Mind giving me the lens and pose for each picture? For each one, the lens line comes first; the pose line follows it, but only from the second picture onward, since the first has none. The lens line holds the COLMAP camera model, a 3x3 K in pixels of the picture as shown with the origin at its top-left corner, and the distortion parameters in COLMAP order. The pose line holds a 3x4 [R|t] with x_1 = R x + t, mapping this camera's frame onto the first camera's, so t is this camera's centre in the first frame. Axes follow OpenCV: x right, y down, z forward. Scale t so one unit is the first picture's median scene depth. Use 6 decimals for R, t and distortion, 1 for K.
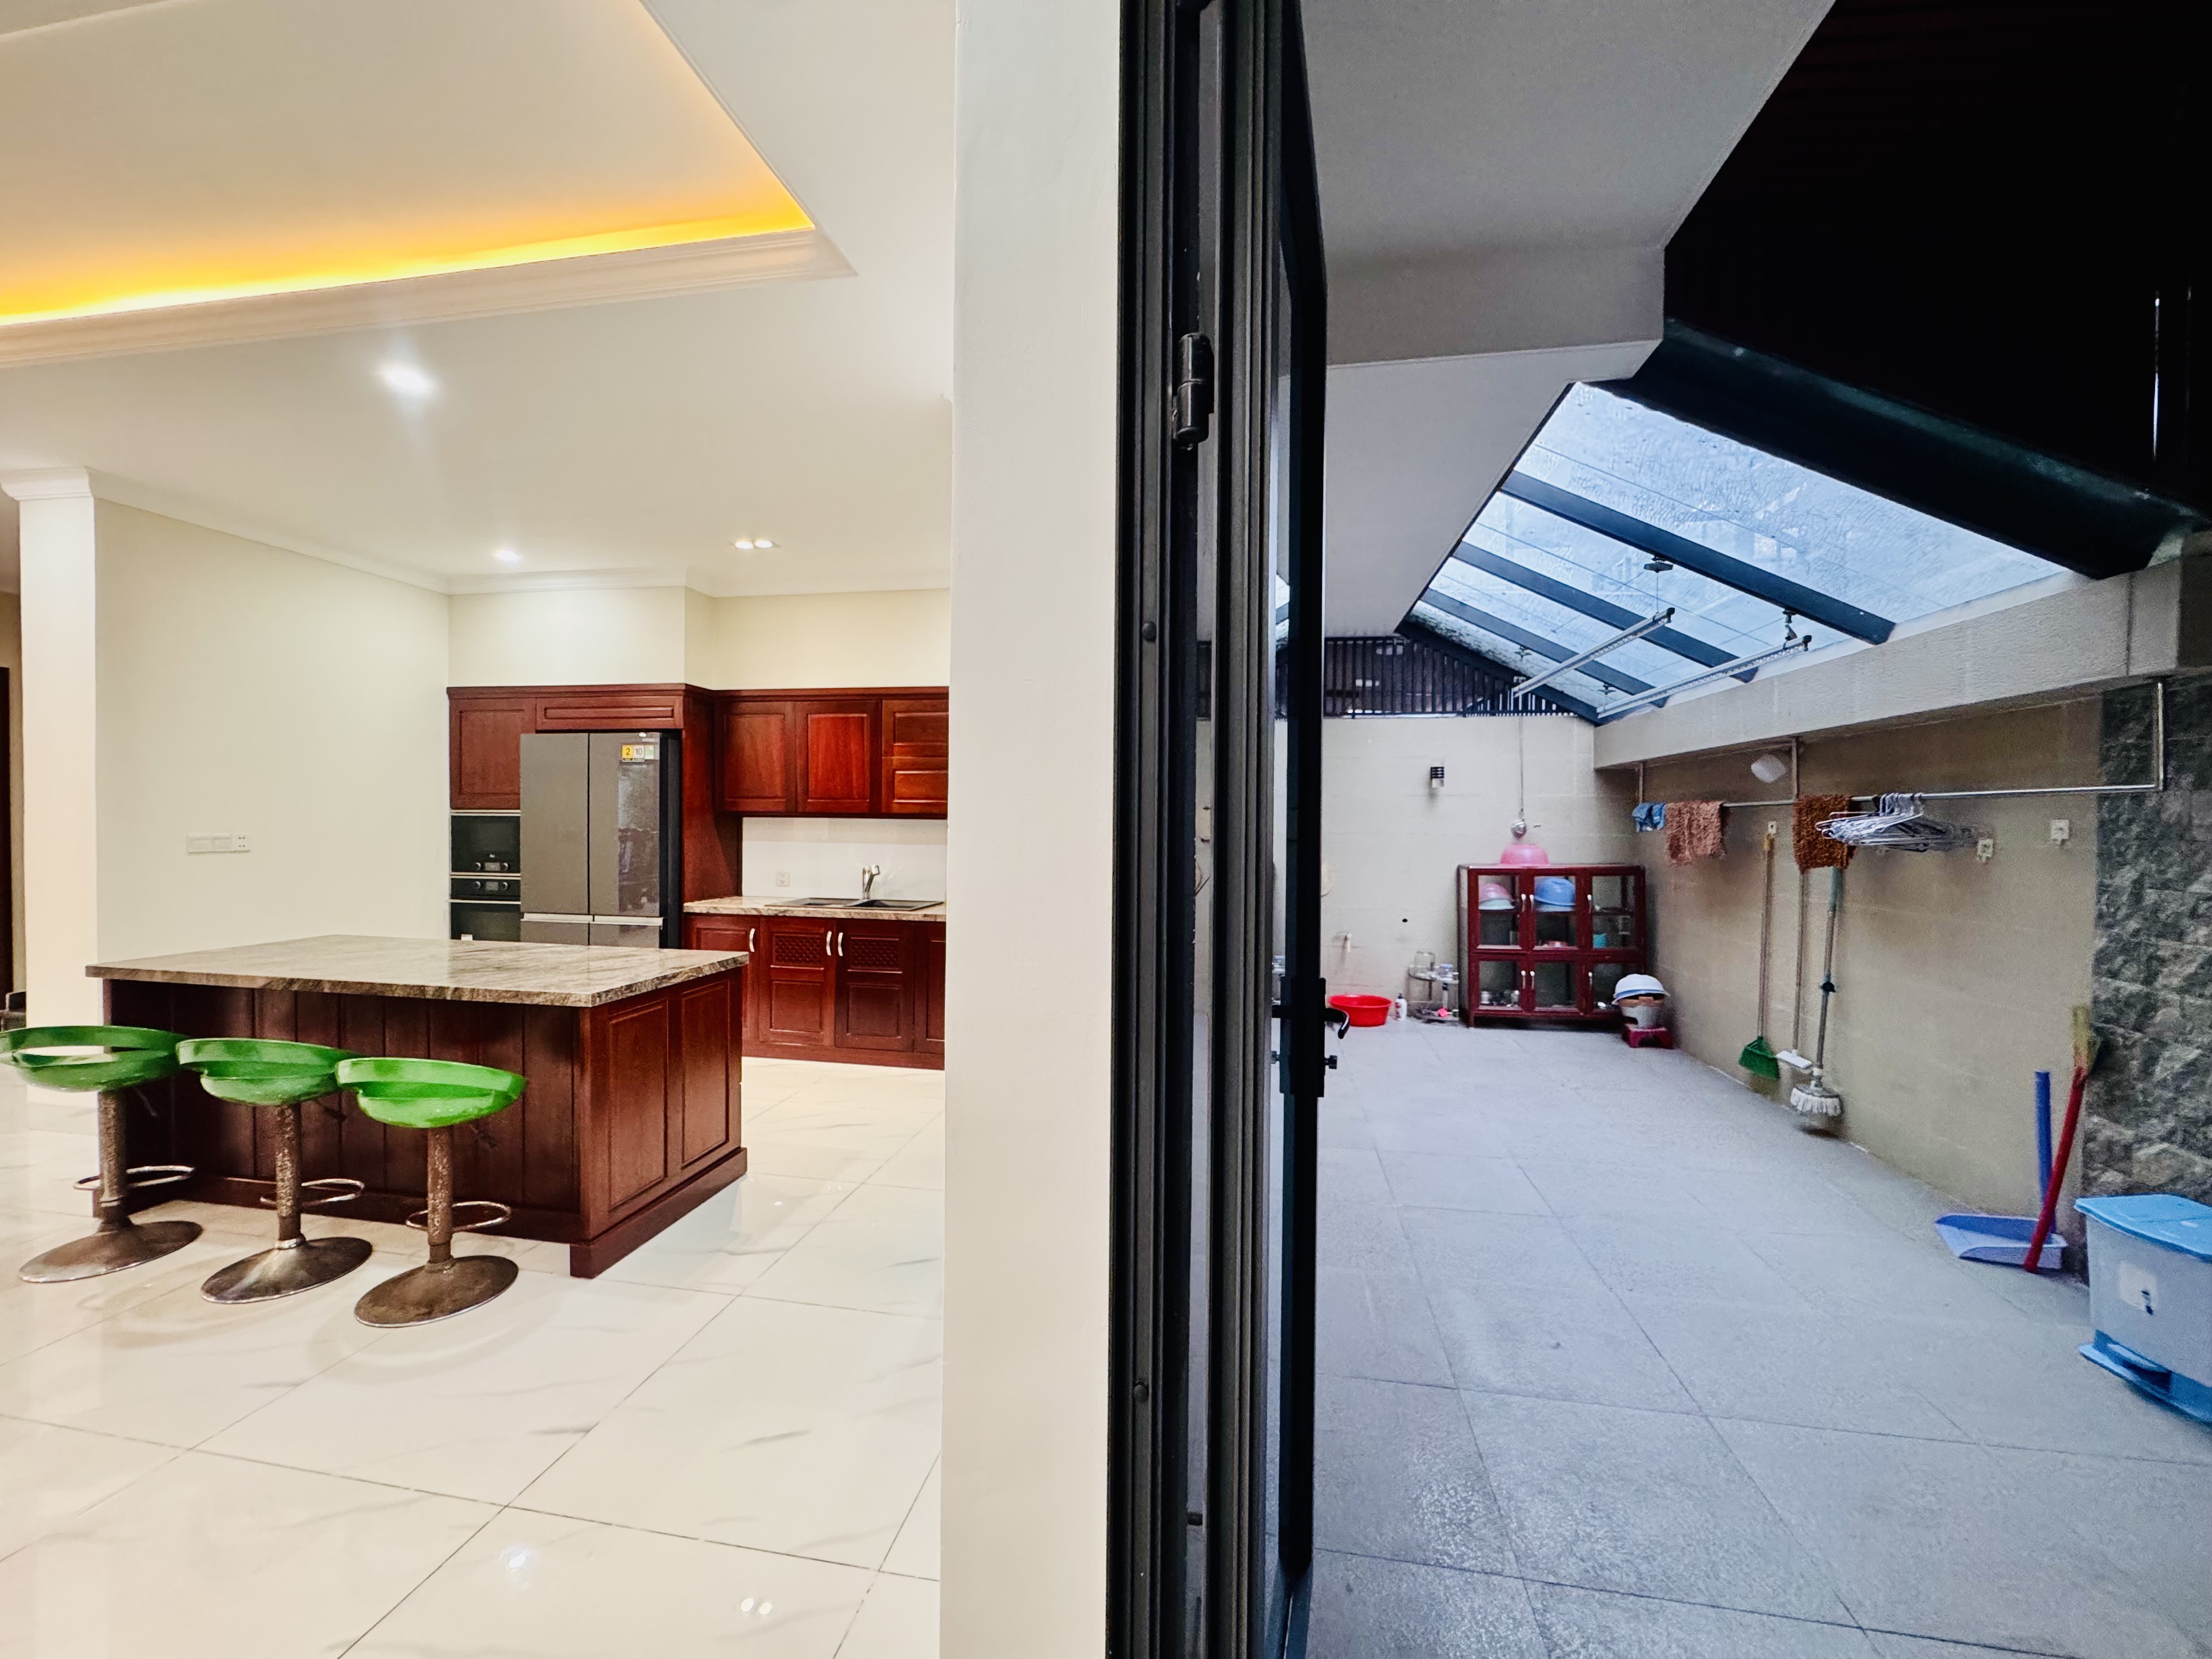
lens RADIAL K [[890.4, 0, 1106.0], [0, 890.4, 829.5], [0, 0, 1]] dist [-0.000293, 0.000086]
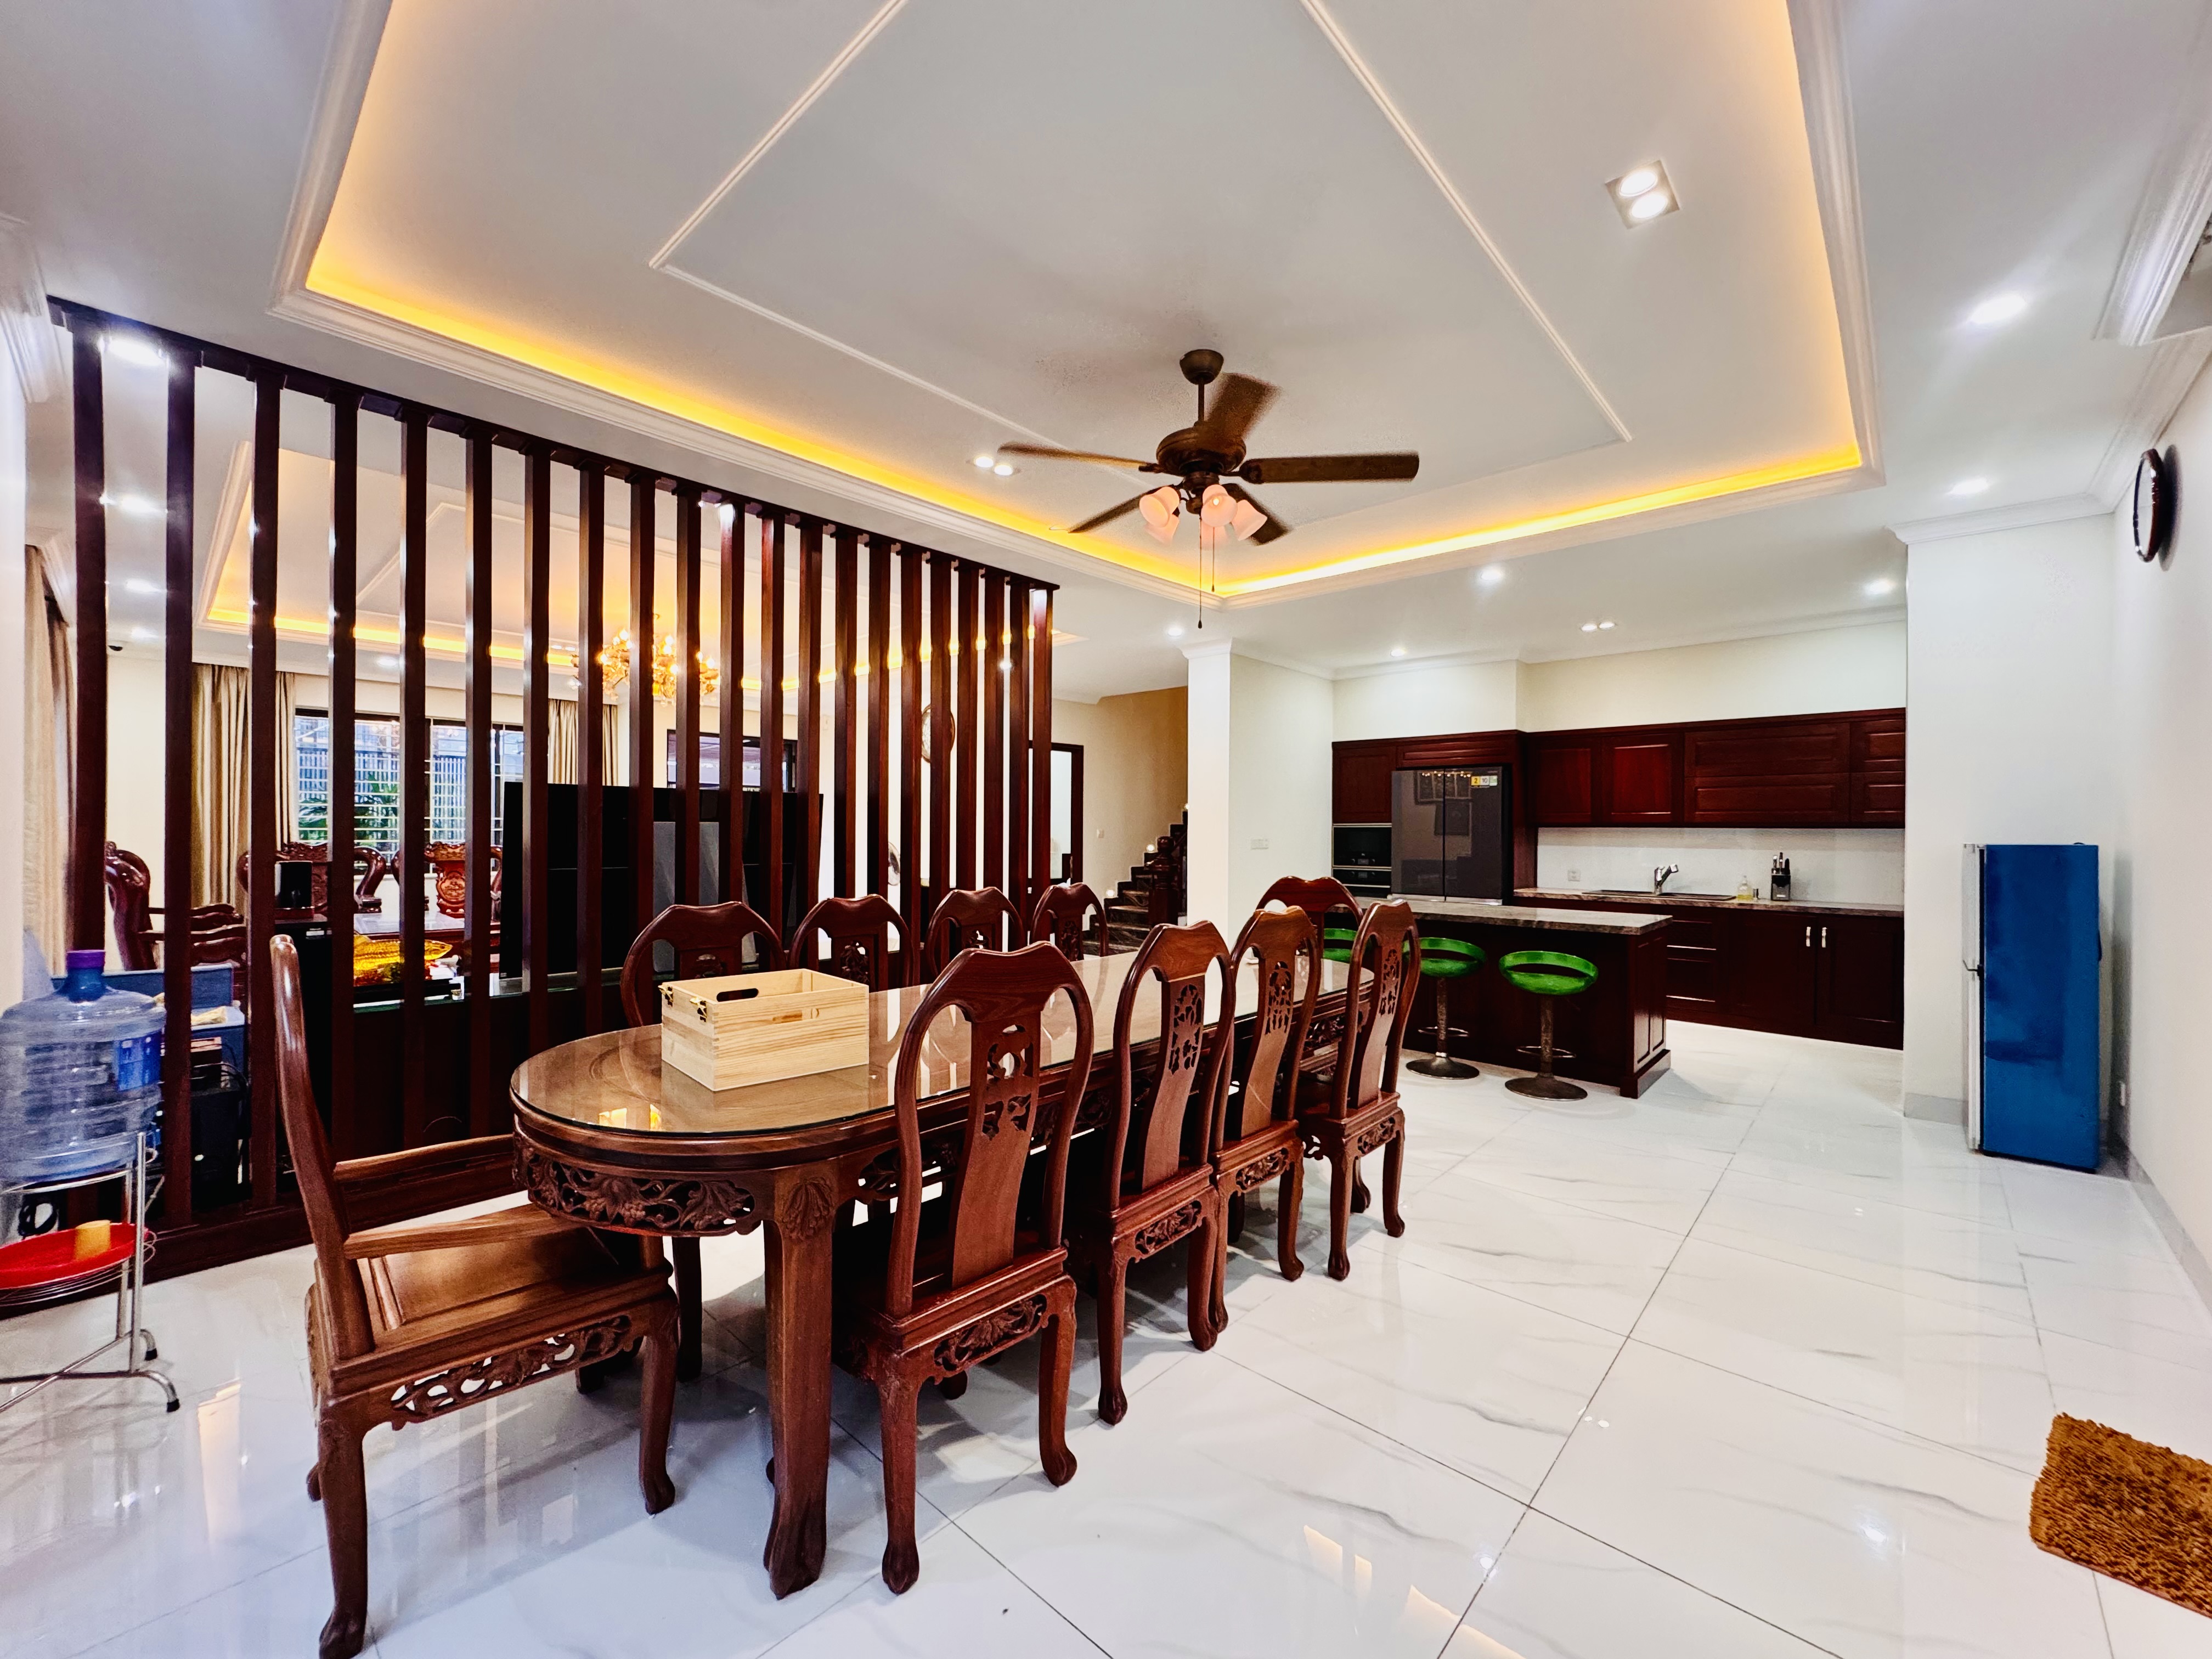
lens RADIAL K [[890.4, 0, 1106.0], [0, 890.4, 829.5], [0, 0, 1]] dist [-0.000293, 0.000086]
pose [[0.846498, -0.004962, -0.532369, -0.280683], [-0.006016, 0.999804, -0.018885, 0.020099], [0.532358, 0.019189, 0.846302, -0.505311]]
